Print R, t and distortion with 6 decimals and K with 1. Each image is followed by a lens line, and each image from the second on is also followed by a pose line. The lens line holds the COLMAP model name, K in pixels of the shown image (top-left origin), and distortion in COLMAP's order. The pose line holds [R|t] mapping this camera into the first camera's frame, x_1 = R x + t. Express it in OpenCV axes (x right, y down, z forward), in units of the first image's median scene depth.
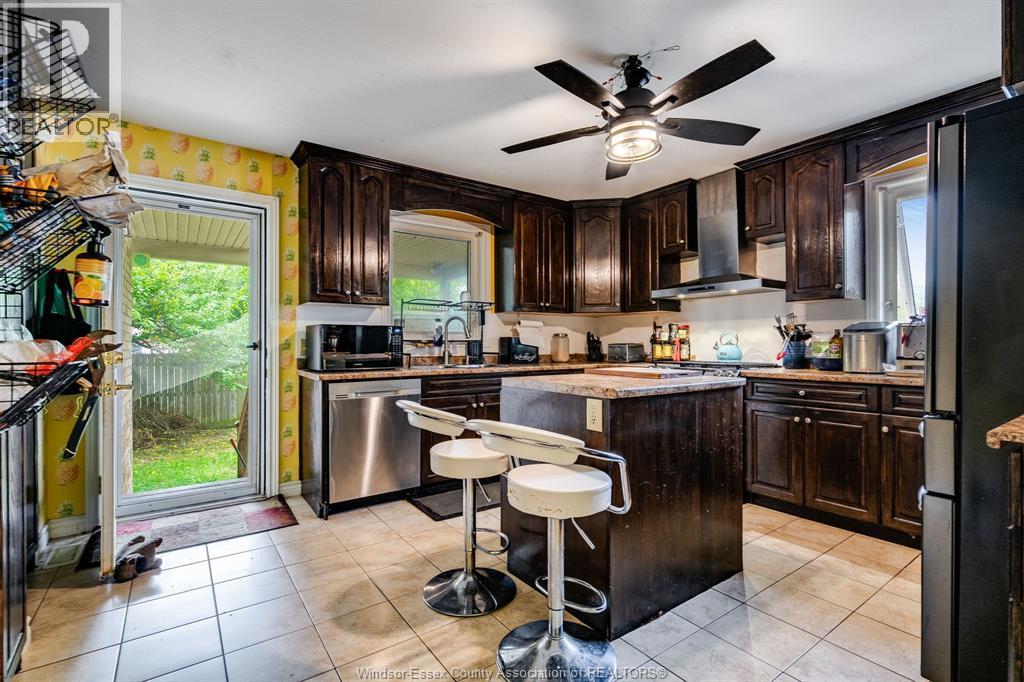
lens RADIAL K [[464.0, 0, 515.8], [0, 464.0, 344.3], [0, 0, 1]] dist [-0.001888, -0.000002]
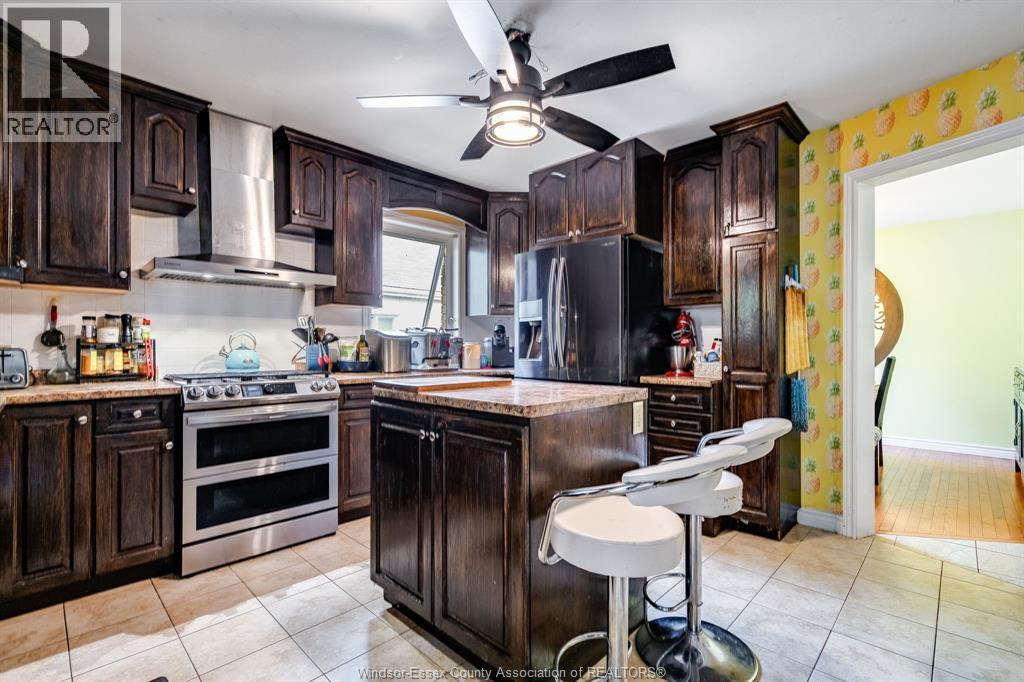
lens RADIAL K [[464.0, 0, 515.8], [0, 464.0, 344.3], [0, 0, 1]] dist [-0.001888, -0.000002]
pose [[-0.177784, 0.002721, 0.984066, -0.362623], [0.001094, 0.999996, -0.002568, -0.005018], [-0.984069, 0.000621, -0.177786, 0.683186]]
